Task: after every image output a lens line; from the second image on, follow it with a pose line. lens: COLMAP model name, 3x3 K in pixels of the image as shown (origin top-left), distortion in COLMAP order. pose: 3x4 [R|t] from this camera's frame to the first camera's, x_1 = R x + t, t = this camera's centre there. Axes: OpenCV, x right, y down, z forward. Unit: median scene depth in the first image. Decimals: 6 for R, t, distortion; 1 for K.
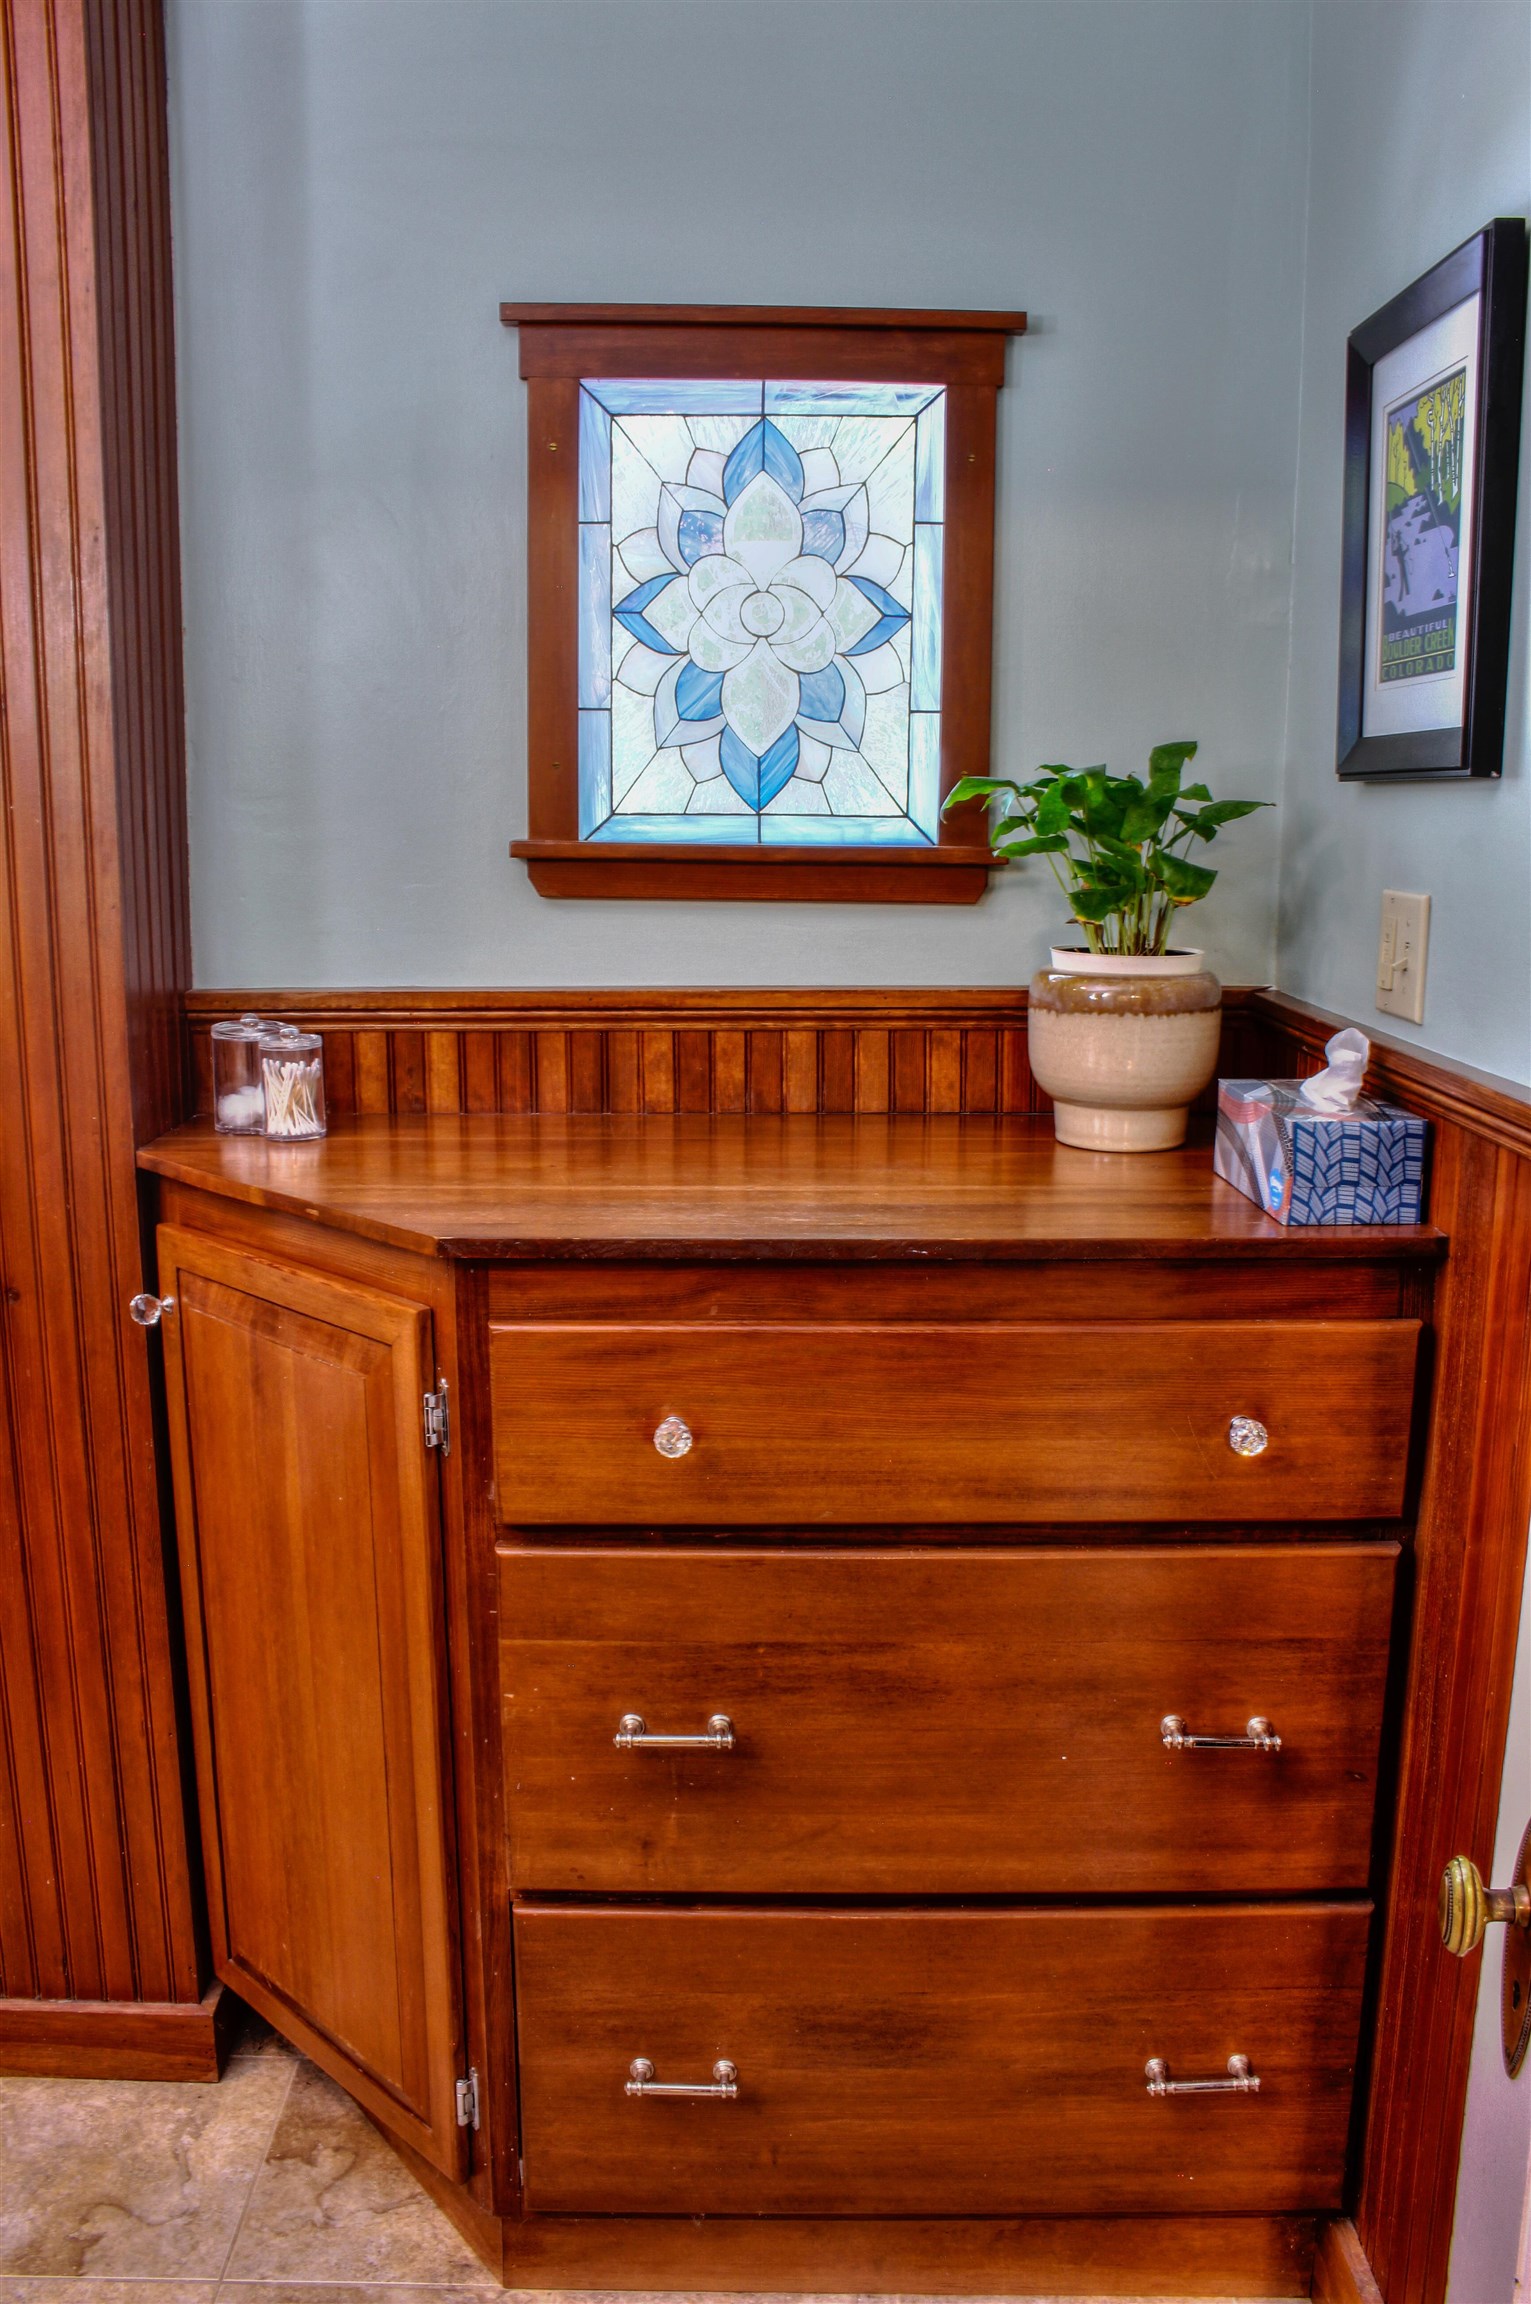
lens RADIAL K [[1856.4, 0, 772.6], [0, 1856.4, 1151.1], [0, 0, 1]] dist [-0.055130, -0.000685]
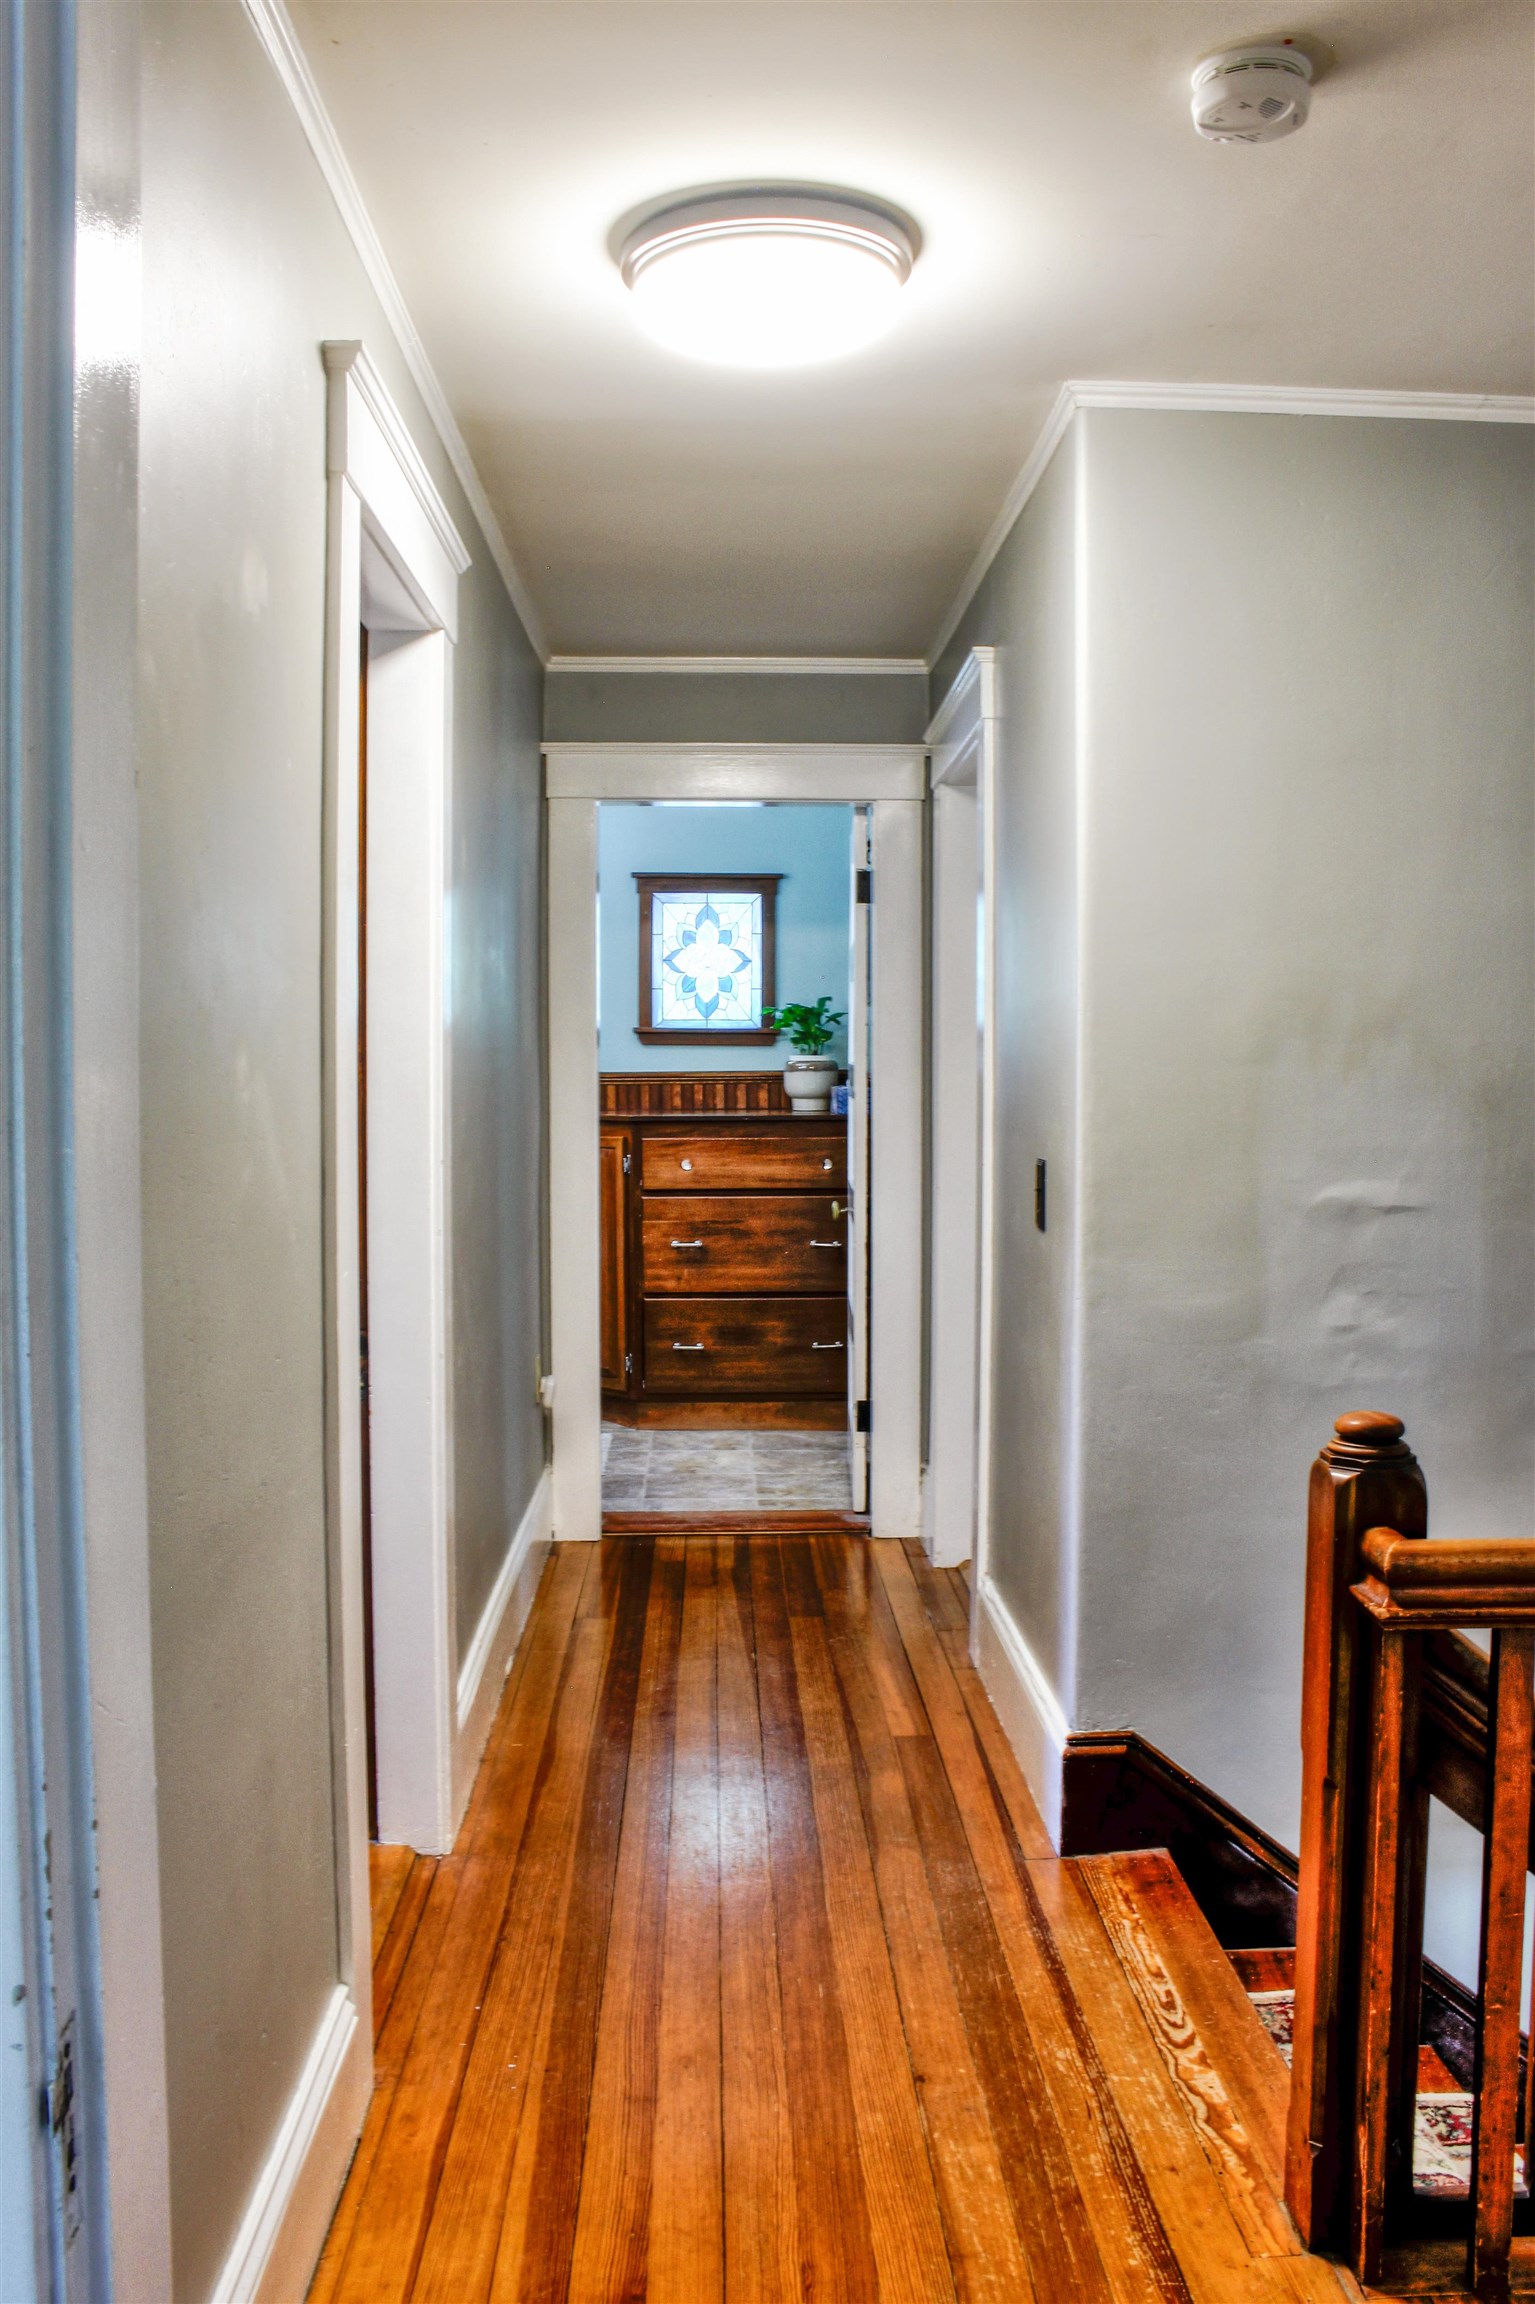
lens RADIAL K [[1856.4, 0, 766.1], [0, 1856.4, 1156.9], [0, 0, 1]] dist [-0.055130, -0.000685]
pose [[0.999722, -0.008317, 0.022060, 0.024704], [0.011054, 0.991842, -0.126994, 0.514189], [-0.020824, 0.127203, 0.991658, -2.399101]]
